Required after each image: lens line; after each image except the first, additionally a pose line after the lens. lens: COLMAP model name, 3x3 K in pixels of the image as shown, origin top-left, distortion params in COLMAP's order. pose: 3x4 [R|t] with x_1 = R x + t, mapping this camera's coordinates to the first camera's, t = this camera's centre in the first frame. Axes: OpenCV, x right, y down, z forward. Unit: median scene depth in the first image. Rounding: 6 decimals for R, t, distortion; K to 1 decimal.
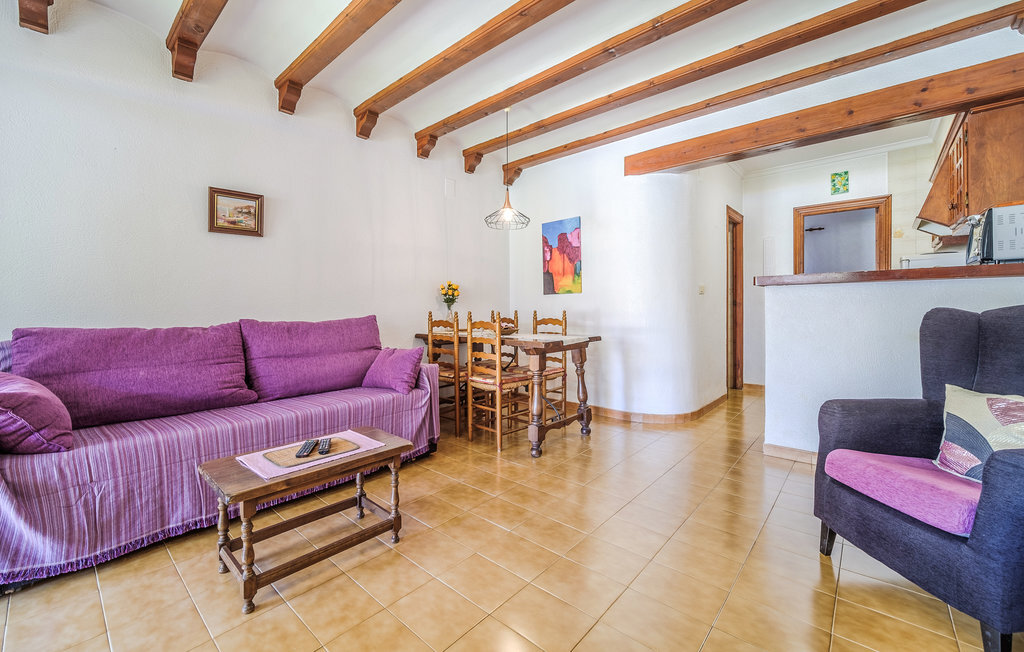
lens RADIAL K [[402.7, 0, 508.6], [0, 402.7, 307.9], [0, 0, 1]] dist [0.001871, 0.000542]
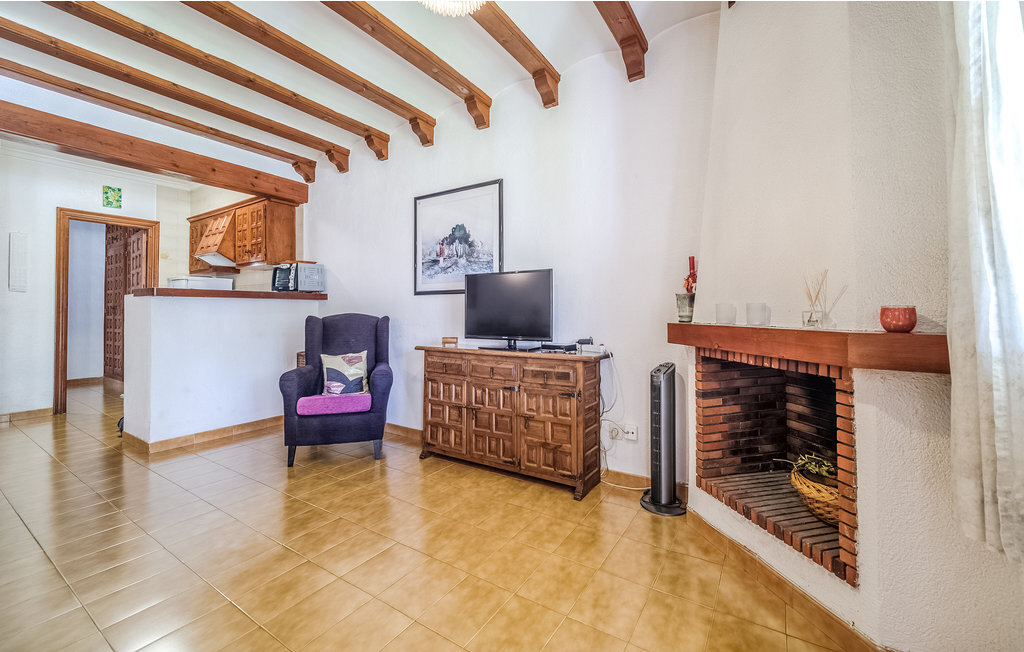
lens RADIAL K [[402.7, 0, 508.6], [0, 402.7, 307.9], [0, 0, 1]] dist [0.001871, 0.000542]
pose [[-0.104778, 0.020685, 0.994281, -0.620638], [0.006129, 0.999778, -0.020154, 0.004709], [-0.994477, 0.003983, -0.104881, 0.189133]]
